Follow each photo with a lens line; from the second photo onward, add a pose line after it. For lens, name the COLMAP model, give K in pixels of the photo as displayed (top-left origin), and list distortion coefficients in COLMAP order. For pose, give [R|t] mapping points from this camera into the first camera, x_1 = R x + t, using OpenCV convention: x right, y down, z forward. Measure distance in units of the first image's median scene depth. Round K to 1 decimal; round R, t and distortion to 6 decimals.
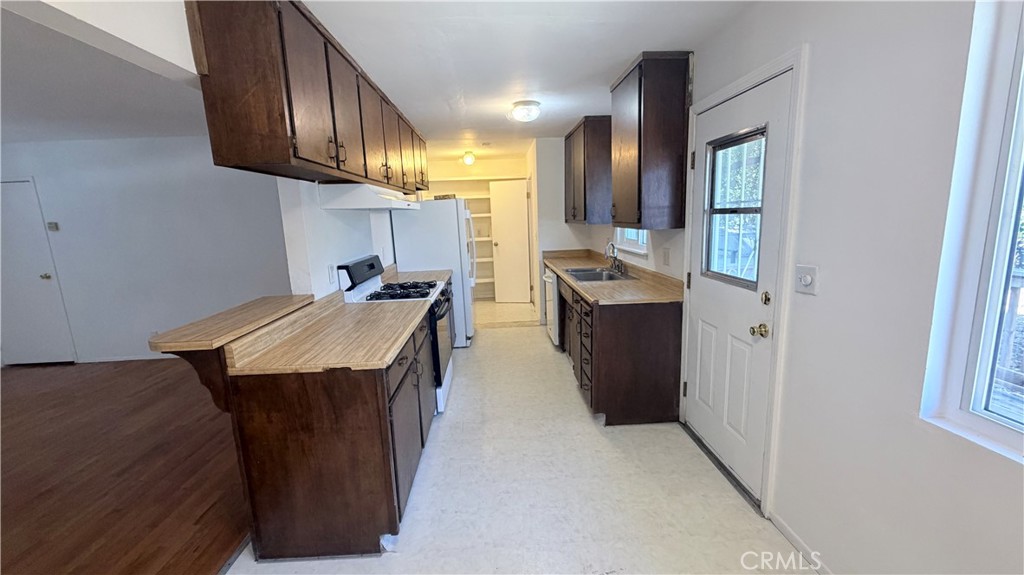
lens RADIAL K [[405.3, 0, 509.3], [0, 405.3, 288.2], [0, 0, 1]] dist [-0.000911, 0.000169]
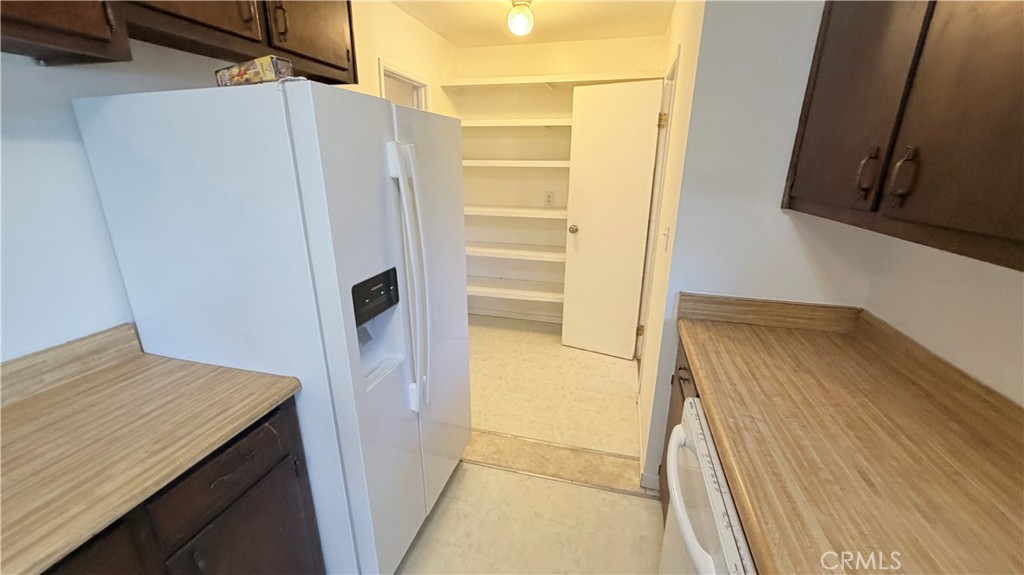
lens RADIAL K [[405.3, 0, 509.3], [0, 405.3, 288.2], [0, 0, 1]] dist [-0.000911, 0.000169]
pose [[0.953726, 0.131713, -0.270294, 0.090303], [-0.096275, 0.985393, 0.140472, -0.284346], [0.284848, -0.107949, 0.952475, 1.496563]]
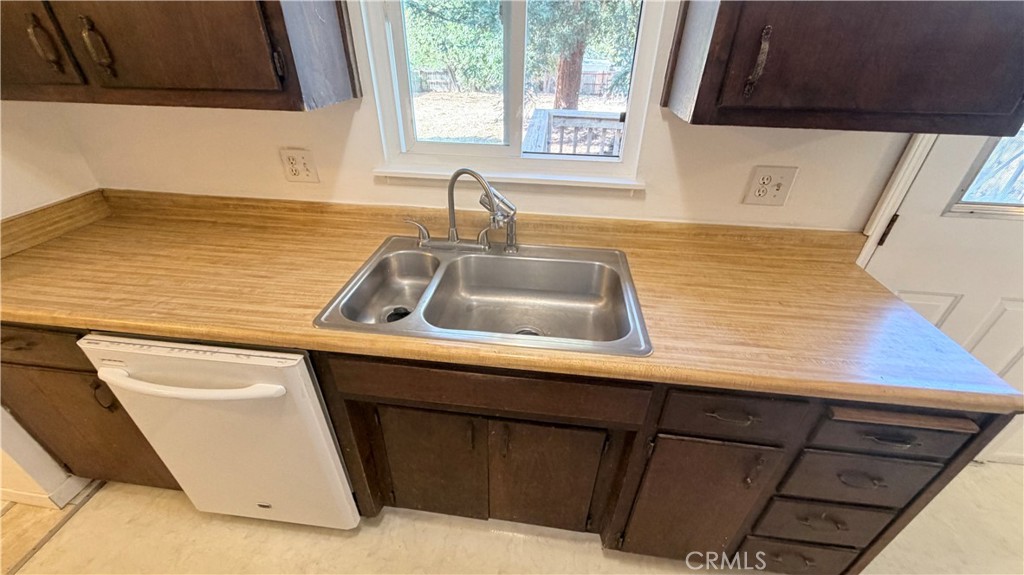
lens RADIAL K [[405.3, 0, 509.3], [0, 405.3, 288.2], [0, 0, 1]] dist [-0.000911, 0.000169]
pose [[0.155948, -0.491746, 0.856660, -0.083945], [0.154677, 0.868729, 0.470516, -0.283057], [-0.975580, 0.059129, 0.211538, 1.481861]]
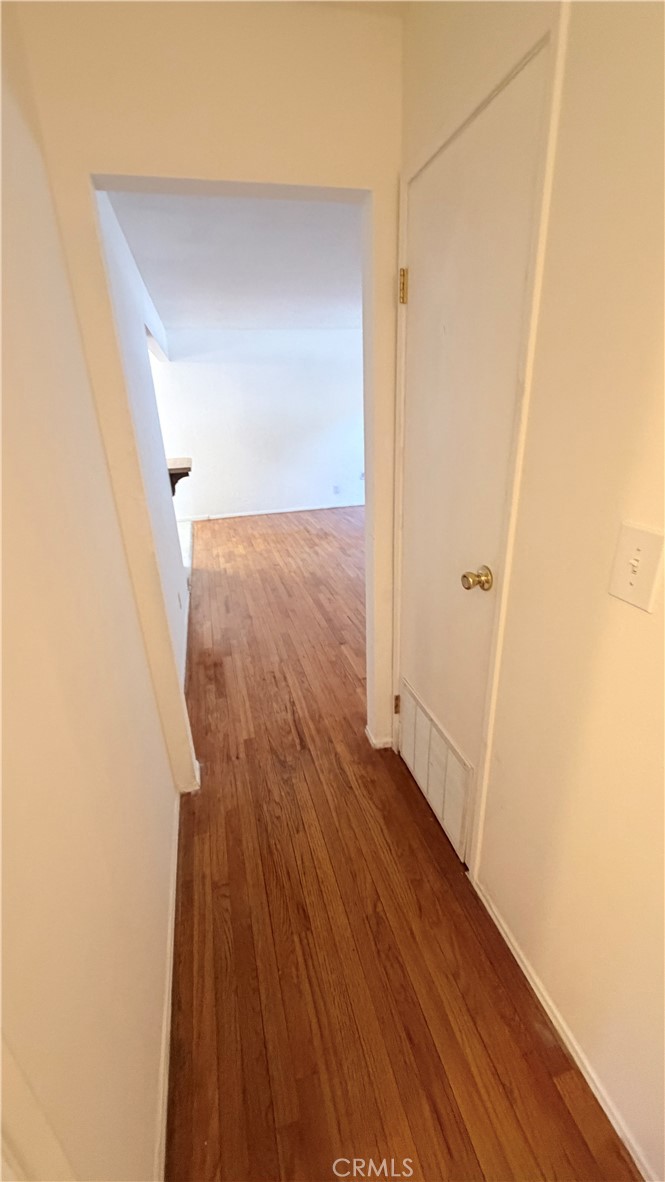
lens RADIAL K [[467.9, 0, 332.5], [0, 467.9, 591.0], [0, 0, 1]] dist [-0.000911, 0.000169]
pose [[-0.972725, 0.148718, -0.178012, -0.738415], [0.032109, 0.846366, 0.531633, -0.430852], [0.229726, 0.511417, -0.828057, 2.595659]]
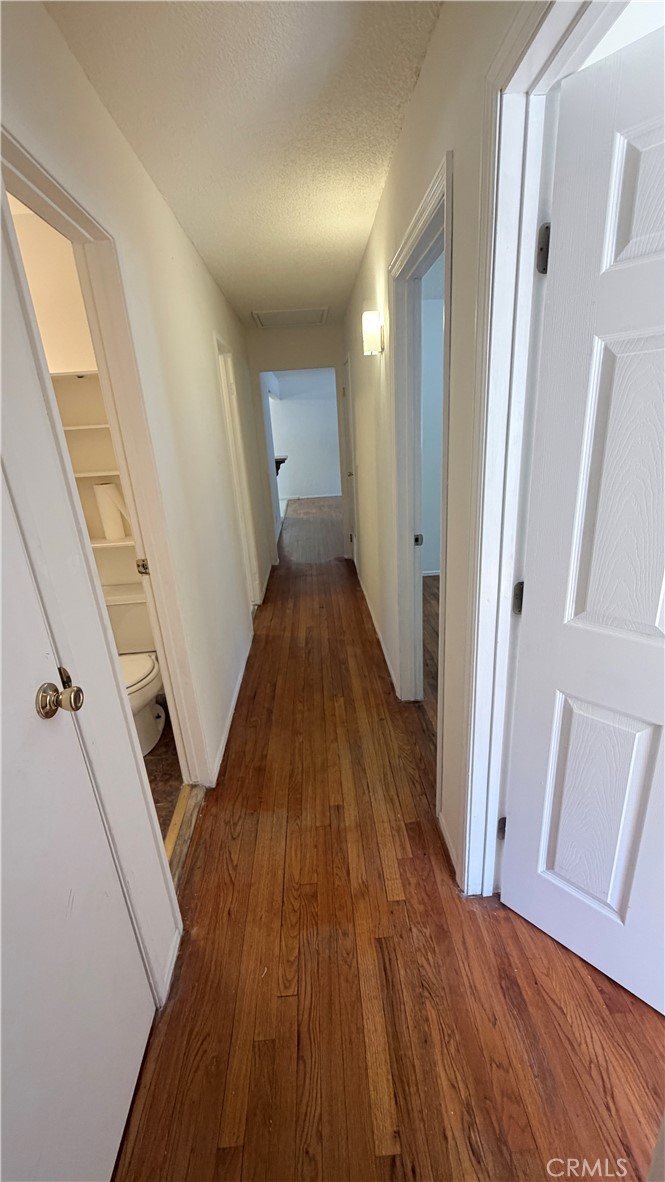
lens RADIAL K [[467.9, 0, 332.5], [0, 467.9, 591.0], [0, 0, 1]] dist [-0.000911, 0.000169]
pose [[-0.995267, 0.094914, 0.020870, -0.899908], [0.092890, 0.866008, 0.491327, -0.682031], [0.028561, 0.490940, -0.870725, 4.067080]]
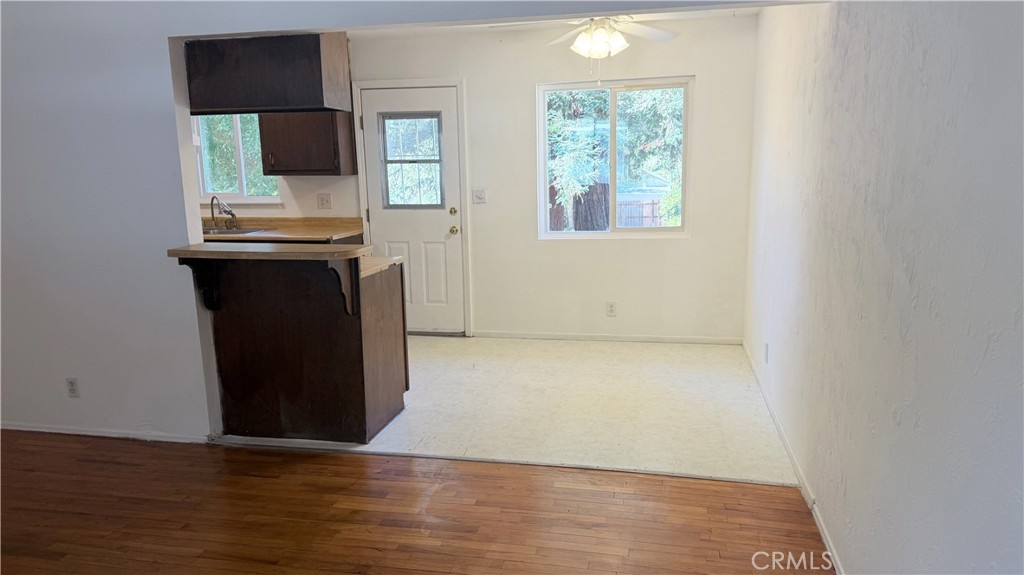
lens RADIAL K [[715.7, 0, 510.2], [0, 715.7, 296.6], [0, 0, 1]] dist [0.067796, -0.001688]
pose [[0.246025, -0.147988, 0.957899, -1.860581], [0.178232, 0.978331, 0.105367, 0.082214], [-0.952736, 0.144805, 0.267070, -0.011416]]
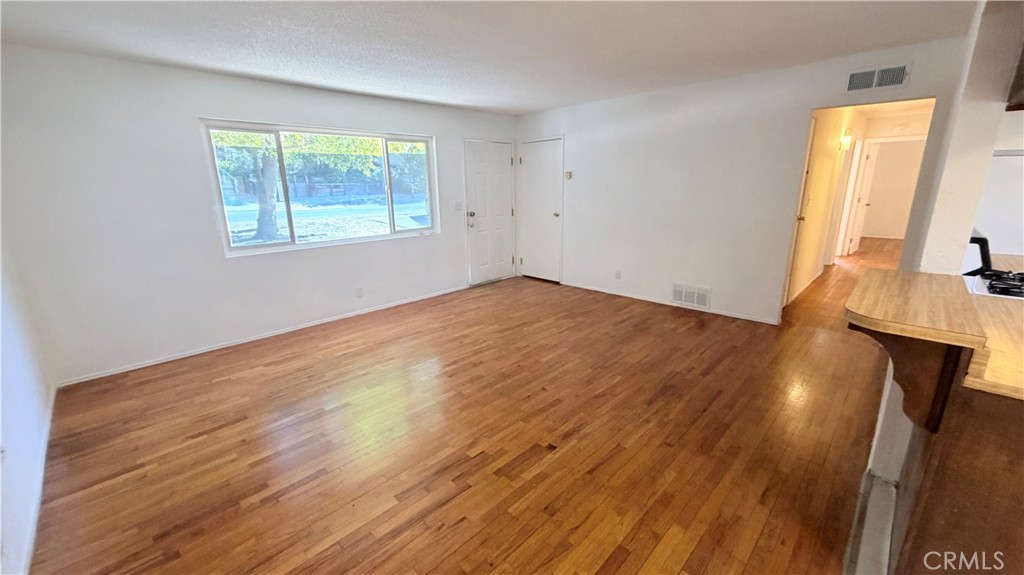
lens RADIAL K [[405.3, 0, 509.3], [0, 405.3, 288.2], [0, 0, 1]] dist [-0.000911, 0.000169]
pose [[0.683361, 0.209679, -0.699323, -0.535052], [-0.138186, 0.977704, 0.158115, 0.033248], [0.716884, -0.011413, 0.697099, -0.034719]]
